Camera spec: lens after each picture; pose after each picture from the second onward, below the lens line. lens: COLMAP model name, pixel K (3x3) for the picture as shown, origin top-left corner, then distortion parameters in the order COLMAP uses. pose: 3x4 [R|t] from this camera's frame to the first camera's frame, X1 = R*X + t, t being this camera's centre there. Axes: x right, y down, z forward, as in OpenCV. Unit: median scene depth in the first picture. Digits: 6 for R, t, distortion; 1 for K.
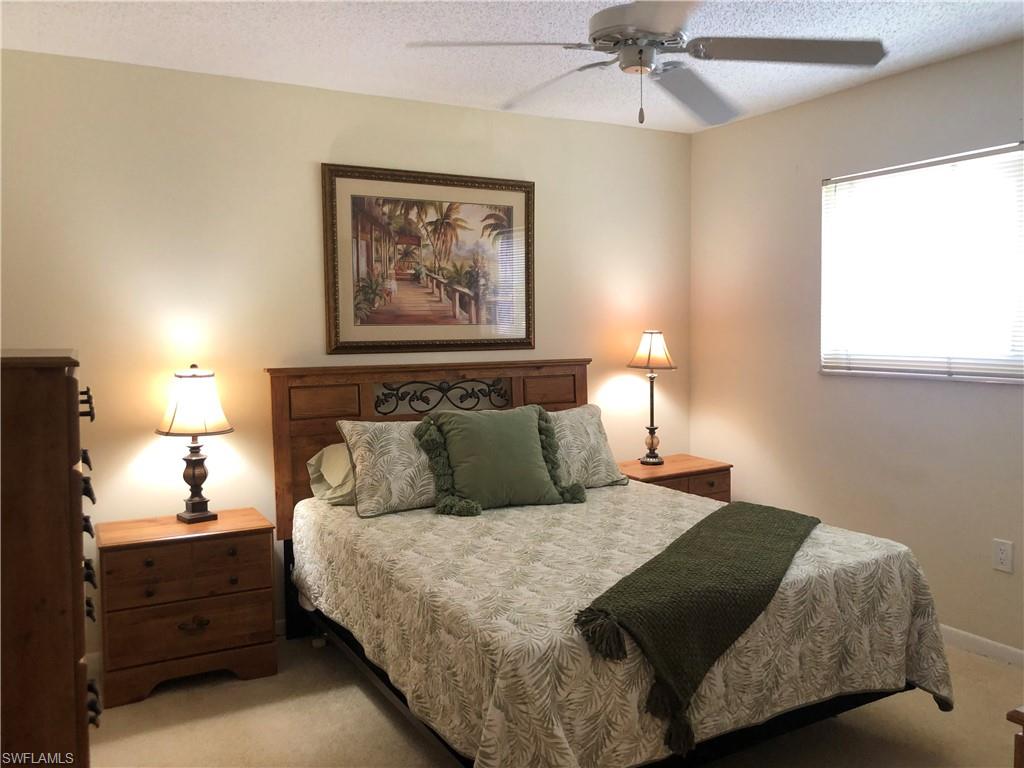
lens RADIAL K [[838.4, 0, 517.0], [0, 838.4, 385.2], [0, 0, 1]] dist [0.035106, -0.045017]
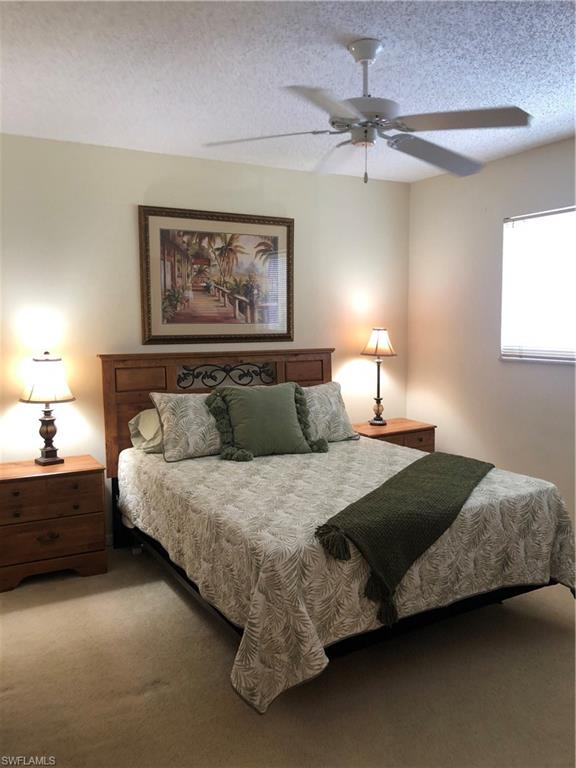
lens RADIAL K [[628.8, 0, 284.3], [0, 628.8, 383.6], [0, 0, 1]] dist [0.035106, -0.045017]
pose [[0.999985, 0.005388, -0.000432, 0.008074], [-0.005374, 0.999571, 0.028796, -0.003705], [0.000587, -0.028793, 0.999585, -0.038035]]
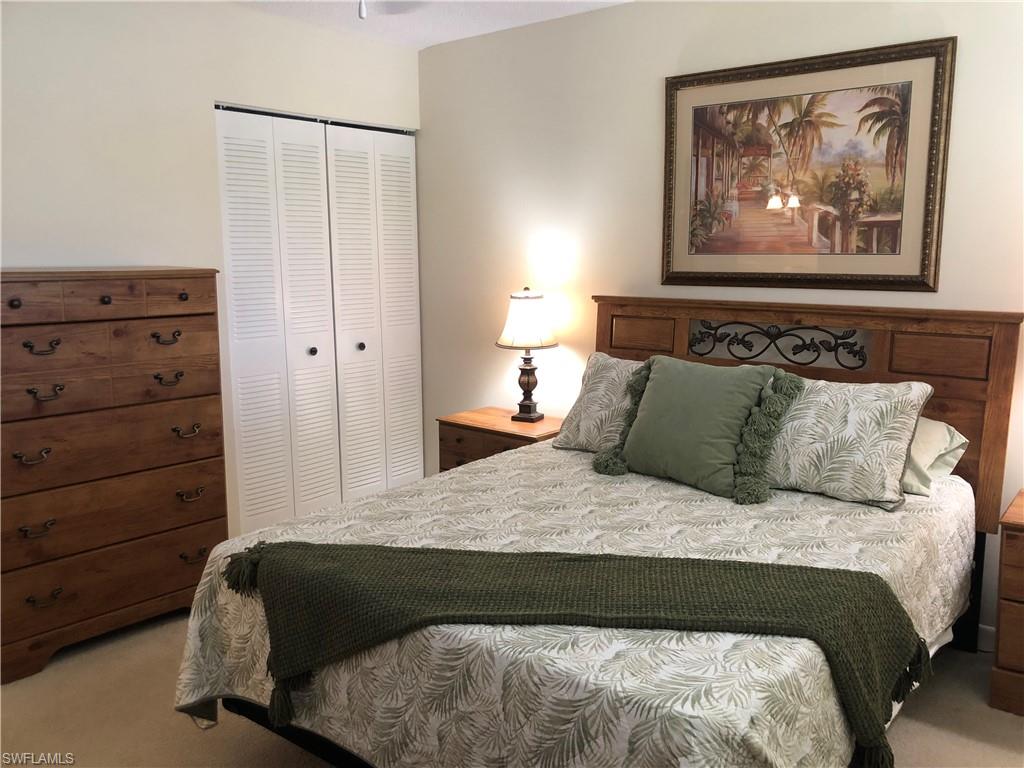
lens RADIAL K [[838.4, 0, 517.5], [0, 838.4, 385.1], [0, 0, 1]] dist [0.035106, -0.045017]
pose [[0.367774, 0.162154, -0.915668, 0.616633], [-0.067715, 0.986735, 0.147541, -0.054194], [0.927446, 0.007742, 0.373876, 0.500582]]
